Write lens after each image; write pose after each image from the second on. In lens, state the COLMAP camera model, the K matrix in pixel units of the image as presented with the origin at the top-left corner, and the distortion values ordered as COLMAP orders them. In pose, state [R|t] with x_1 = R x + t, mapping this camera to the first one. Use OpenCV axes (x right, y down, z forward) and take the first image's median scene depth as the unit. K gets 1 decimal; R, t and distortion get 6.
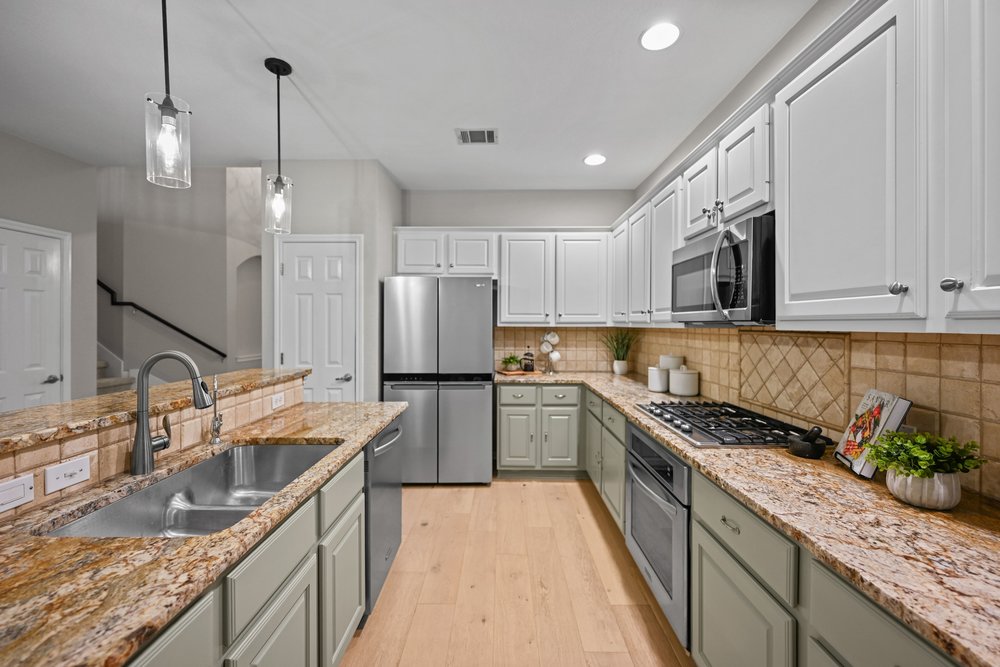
lens RADIAL K [[405.9, 0, 498.7], [0, 405.9, 325.7], [0, 0, 1]] dist [0.000074, 0.000221]
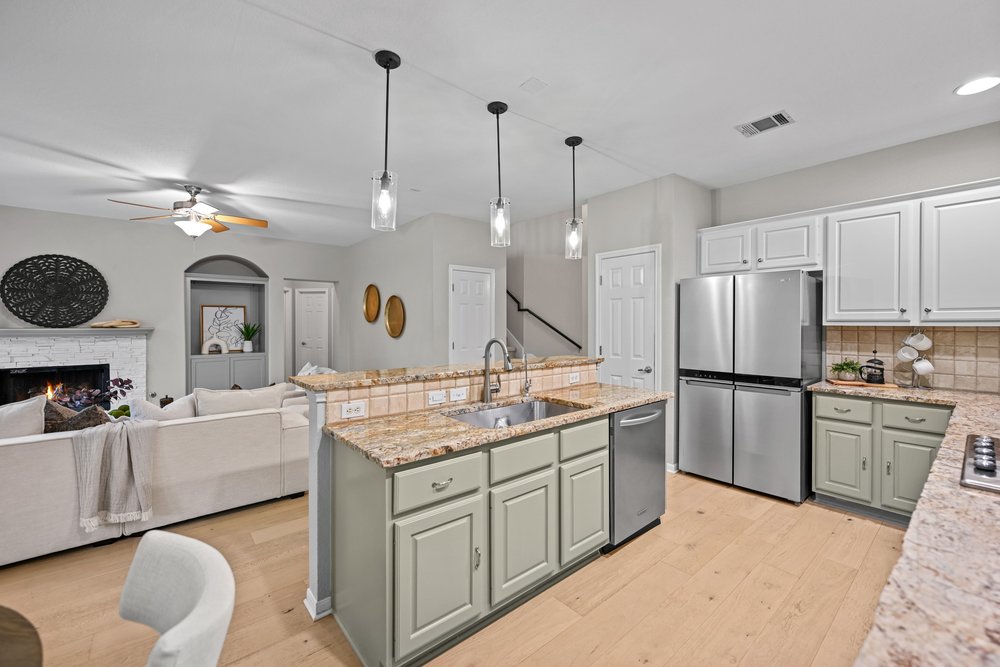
lens RADIAL K [[405.9, 0, 498.7], [0, 405.9, 325.7], [0, 0, 1]] dist [0.000074, 0.000221]
pose [[0.647731, 0.002587, -0.761865, 0.283155], [-0.000280, 0.999995, 0.003158, -0.000936], [0.761869, -0.001832, 0.647729, -0.086771]]
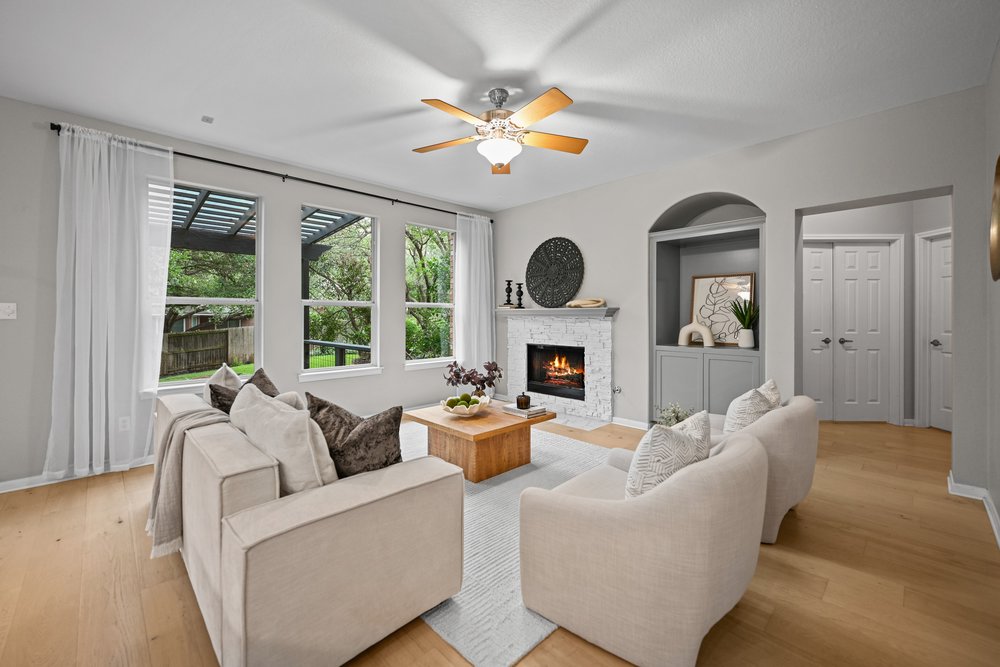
lens RADIAL K [[409.7, 0, 499.4], [0, 409.7, 316.4], [0, 0, 1]] dist [-0.002675, -0.000252]
pose [[-0.706772, -0.000685, -0.707441, -0.851752], [-0.002749, 0.999995, 0.001779, 0.050599], [0.707436, 0.003202, -0.706770, 0.742567]]
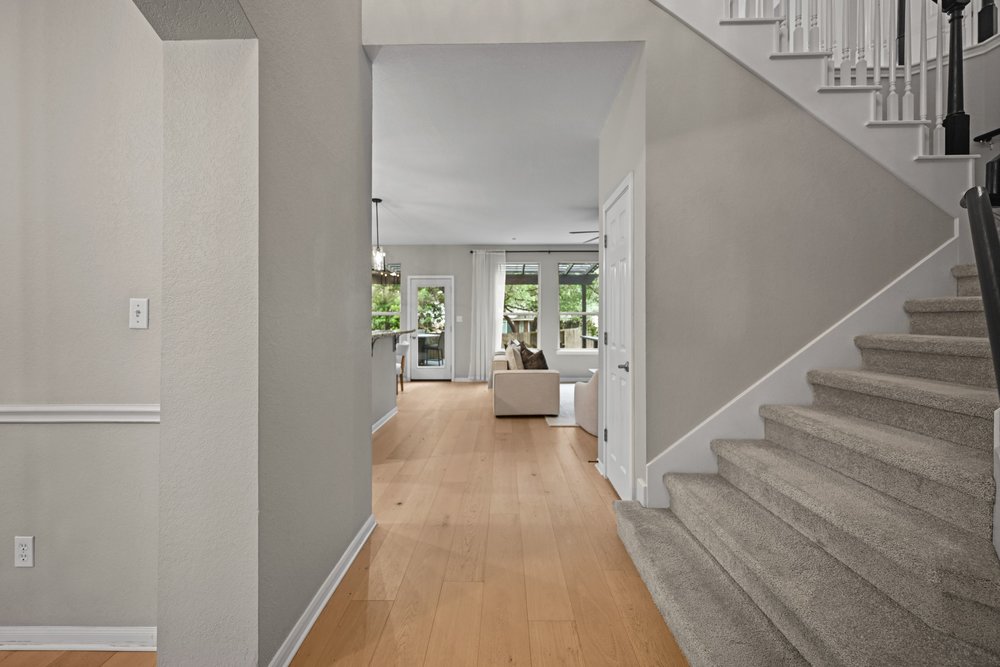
lens RADIAL K [[403.7, 0, 499.0], [0, 403.7, 322.5], [0, 0, 1]] dist [-0.001165, 0.000359]
pose [[-0.999998, -0.001641, -0.000922, -0.980518], [-0.001646, 0.999986, 0.004937, 0.052734], [0.000914, 0.004939, -0.999987, 2.061121]]
